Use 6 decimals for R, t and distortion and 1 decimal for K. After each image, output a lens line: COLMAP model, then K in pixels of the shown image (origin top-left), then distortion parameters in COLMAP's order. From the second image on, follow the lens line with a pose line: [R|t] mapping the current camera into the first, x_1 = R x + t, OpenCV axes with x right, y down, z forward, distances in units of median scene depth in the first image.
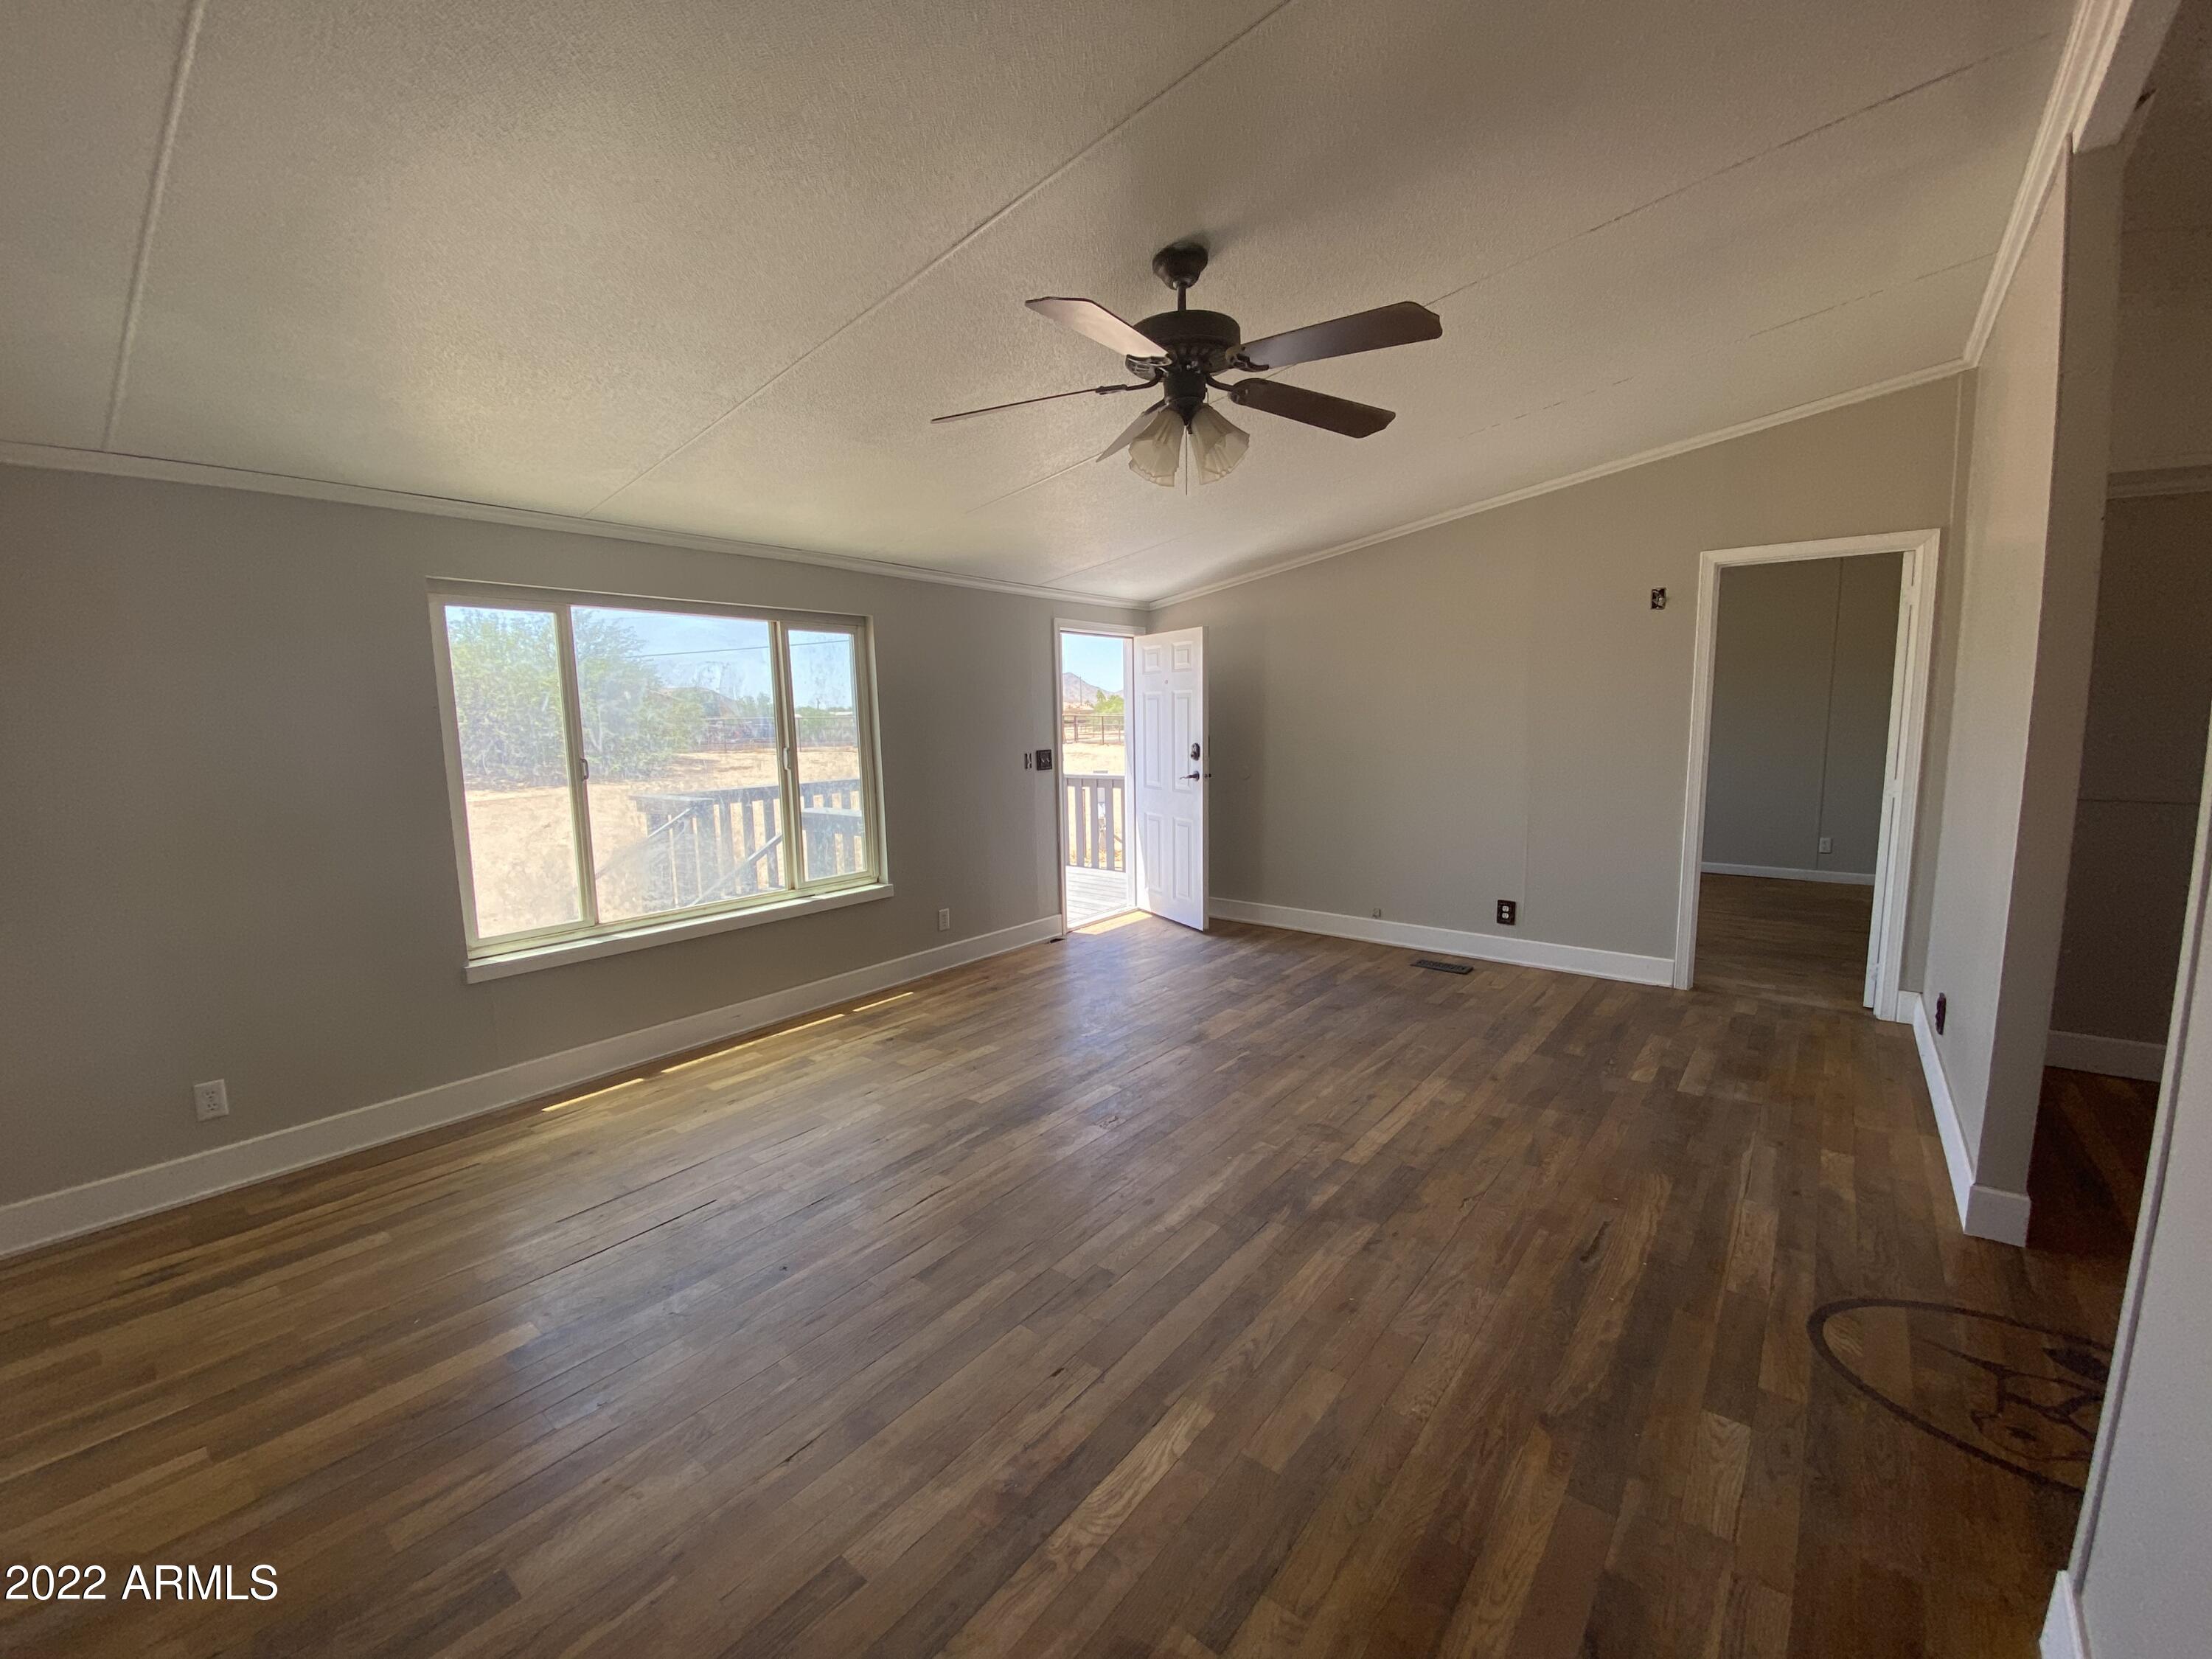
lens RADIAL K [[893.7, 0, 1085.1], [0, 893.7, 827.3], [0, 0, 1]] dist [0.014653, -0.001536]
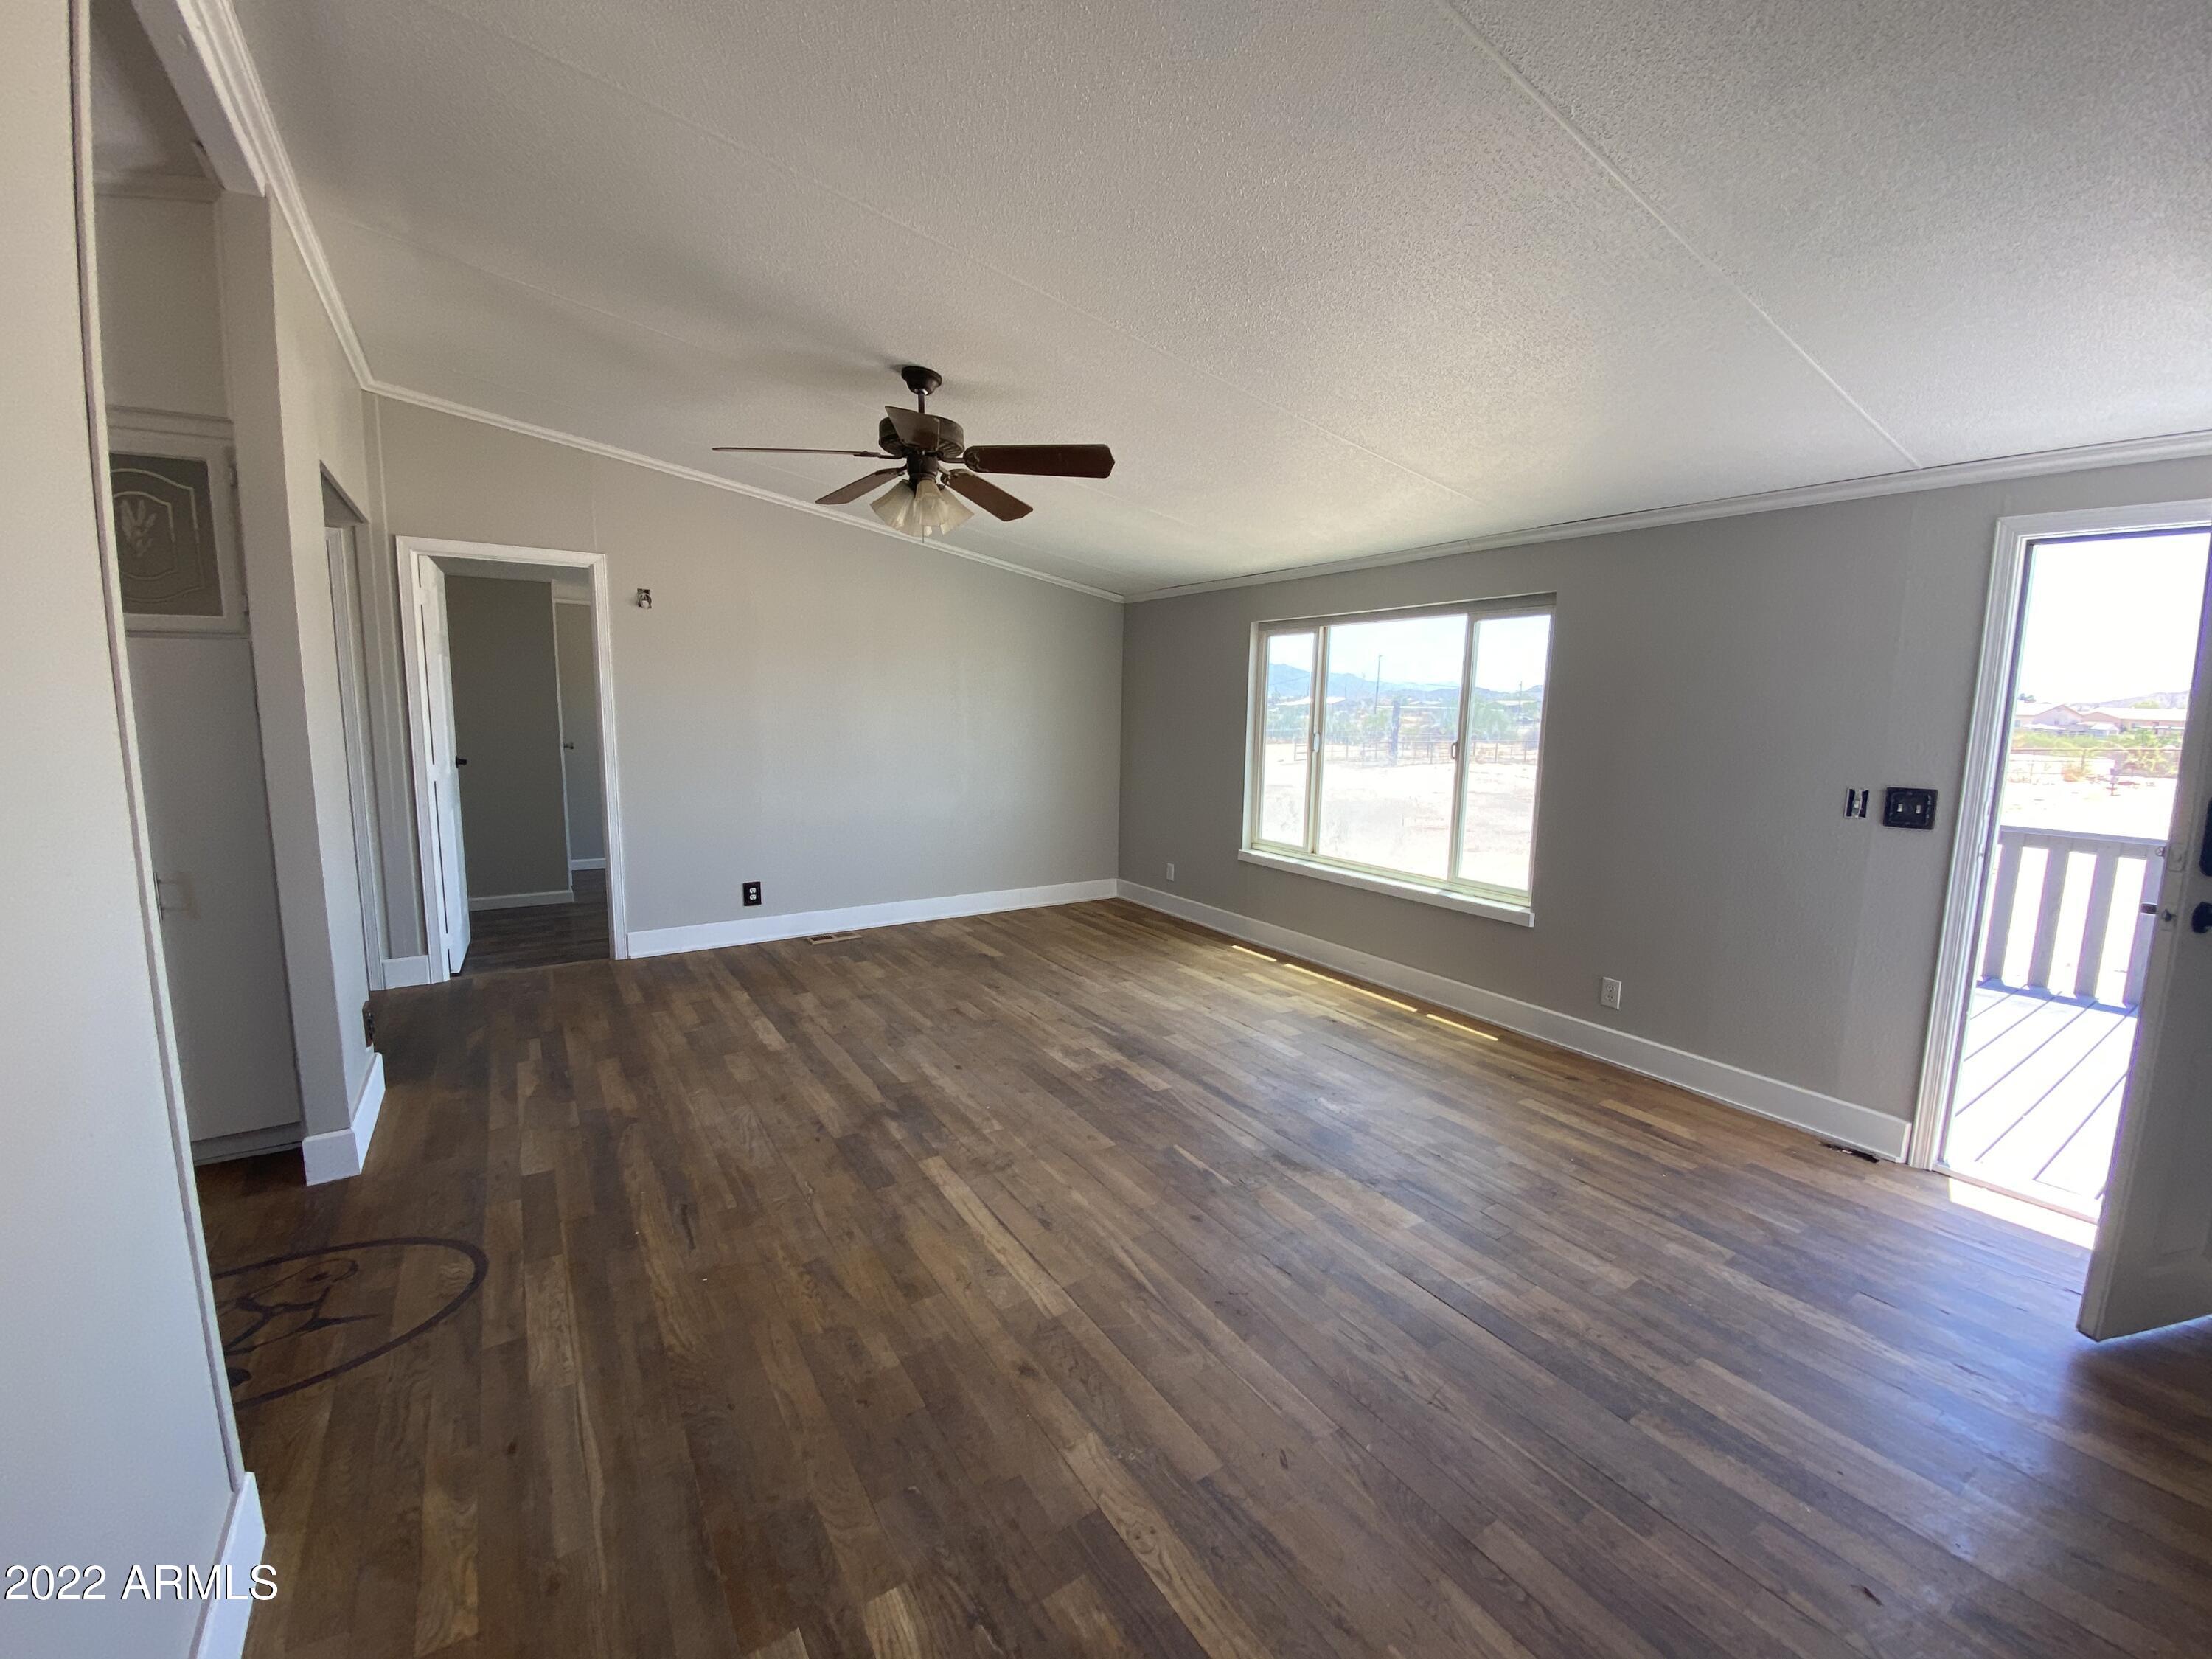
lens RADIAL K [[893.7, 0, 1093.4], [0, 893.7, 817.3], [0, 0, 1]] dist [0.014653, -0.001536]
pose [[-0.290011, 0.137830, -0.947046, 0.984196], [-0.142398, 0.972345, 0.185118, -0.171169], [0.946370, 0.188543, -0.262364, 1.195960]]
